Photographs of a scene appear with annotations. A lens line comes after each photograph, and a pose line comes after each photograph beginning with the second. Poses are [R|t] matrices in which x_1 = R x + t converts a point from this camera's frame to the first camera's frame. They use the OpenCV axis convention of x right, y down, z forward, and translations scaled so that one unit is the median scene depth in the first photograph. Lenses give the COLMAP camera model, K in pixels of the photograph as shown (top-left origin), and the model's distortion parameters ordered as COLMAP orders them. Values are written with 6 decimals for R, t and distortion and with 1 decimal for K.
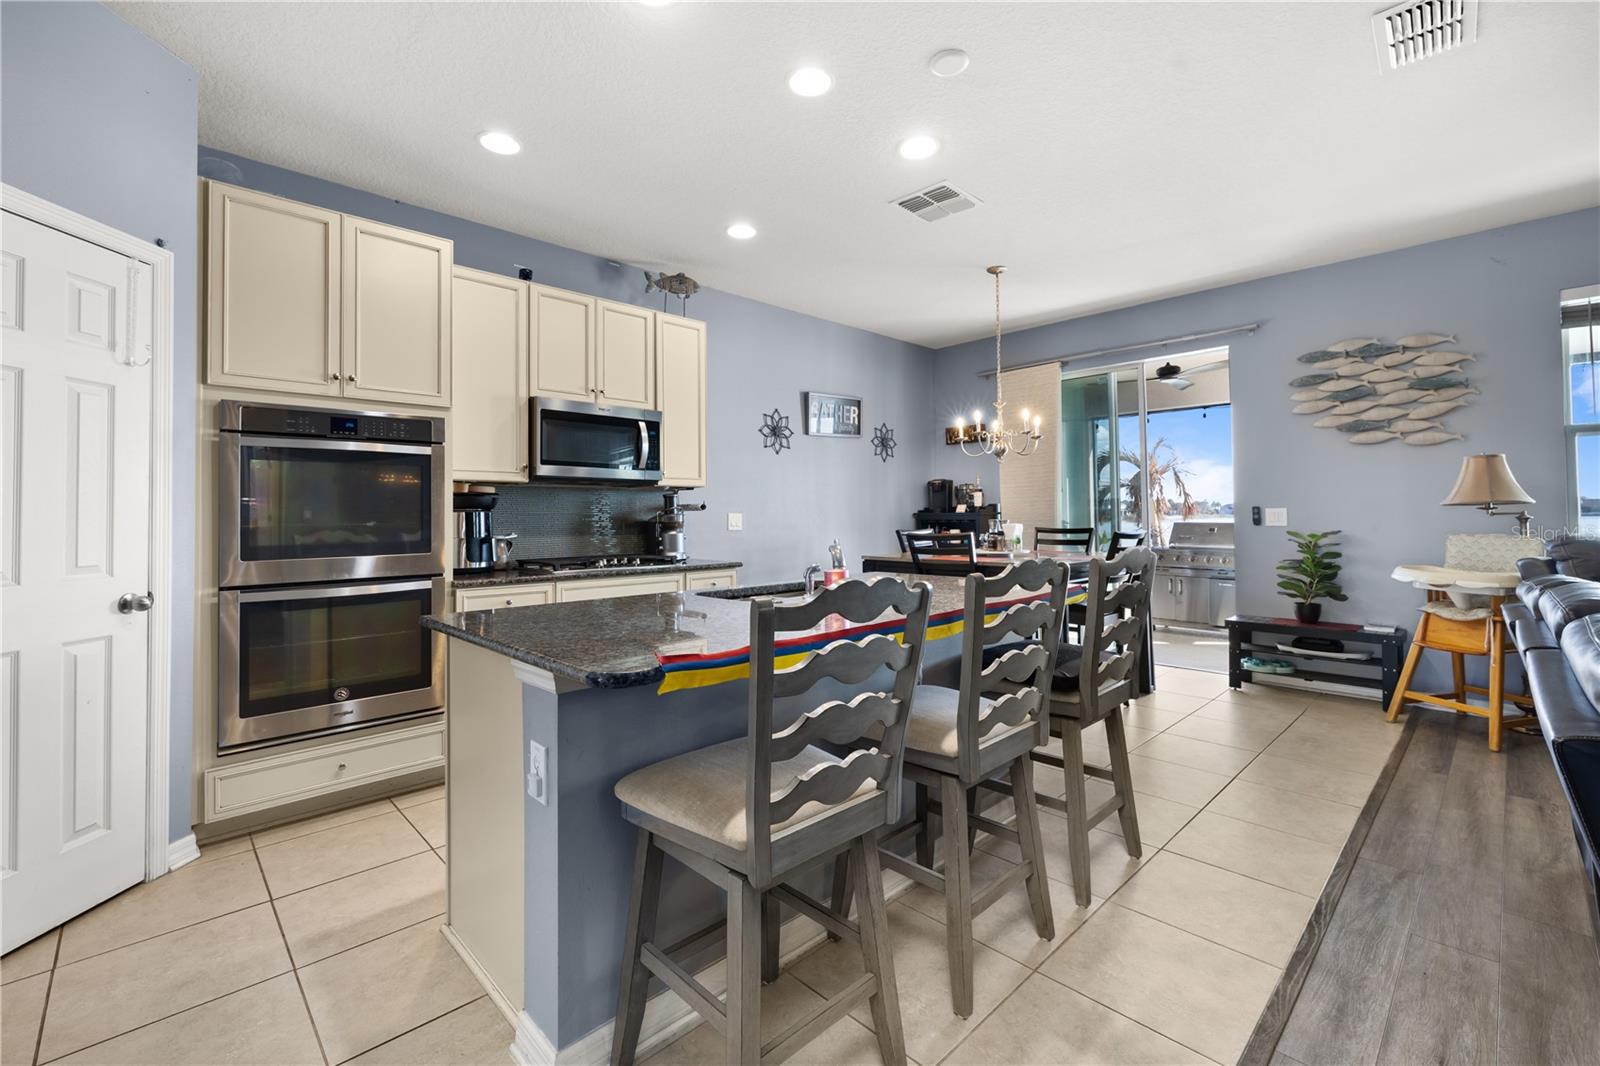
lens RADIAL K [[681.1, 0, 796.4], [0, 681.1, 504.3], [0, 0, 1]] dist [-0.000841, 0.001459]
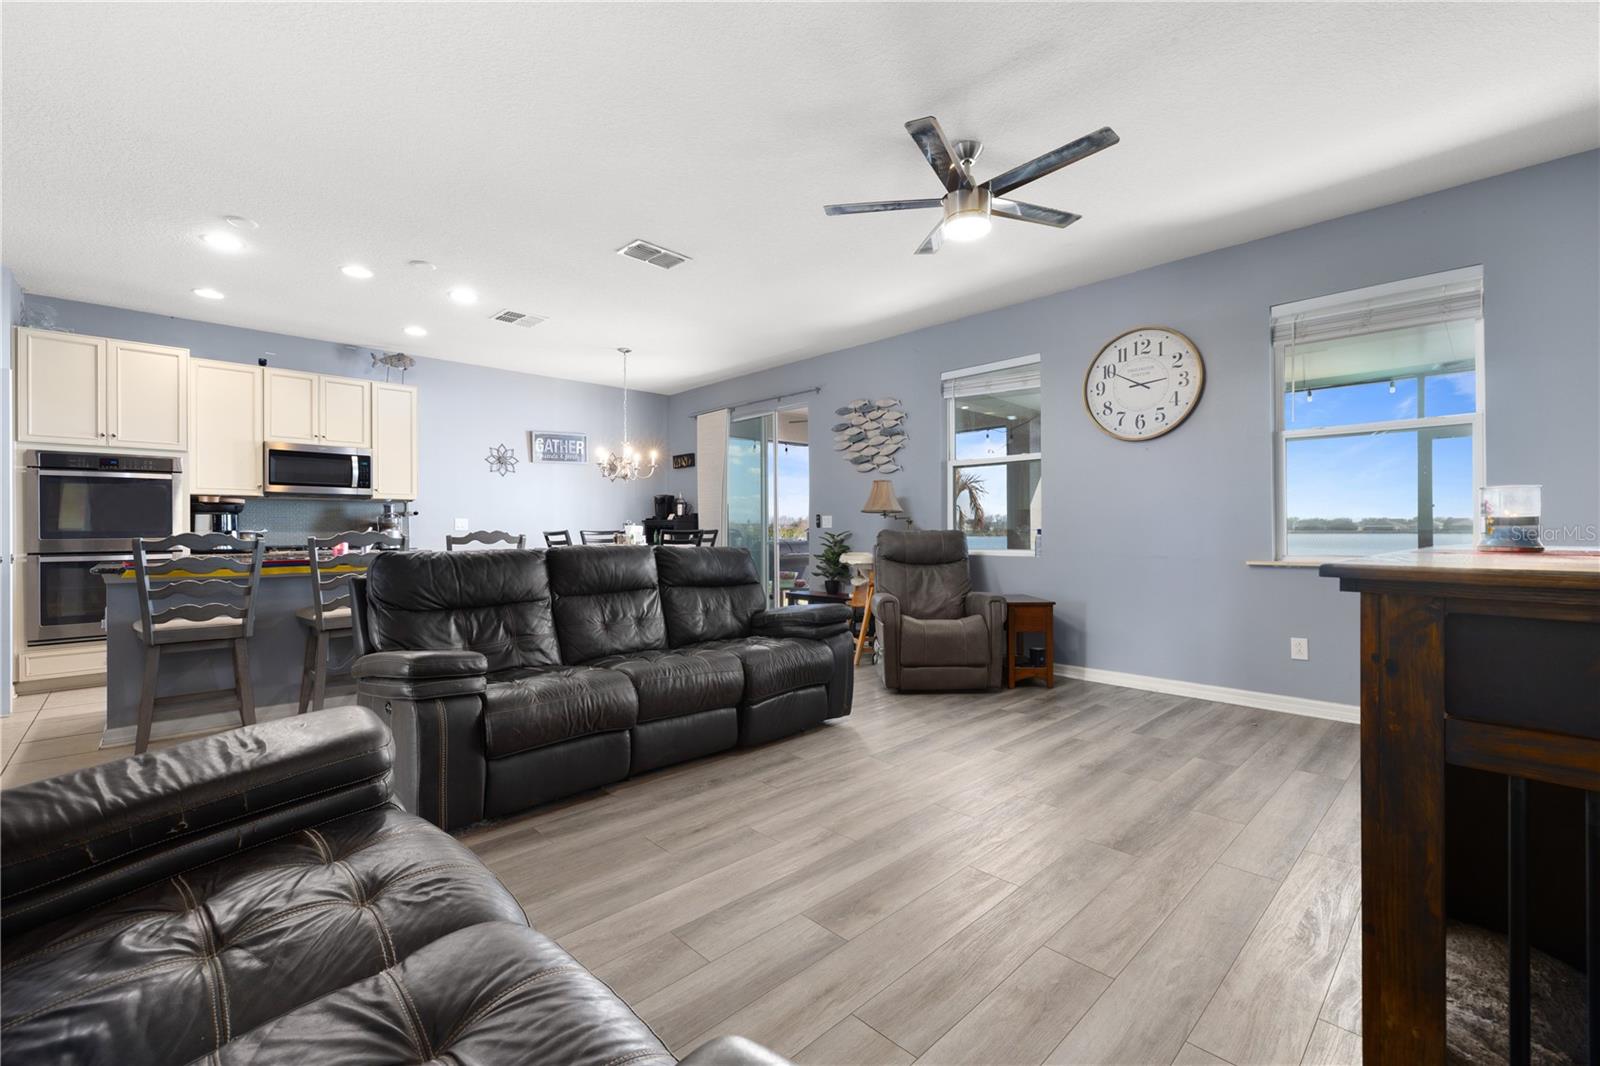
lens RADIAL K [[681.1, 0, 797.9], [0, 681.1, 529.8], [0, 0, 1]] dist [-0.000841, 0.001459]
pose [[0.999963, 0.002520, 0.008176, 0.683282], [-0.002647, 0.999875, 0.015576, 0.014727], [-0.008136, -0.015597, 0.999845, -0.477224]]
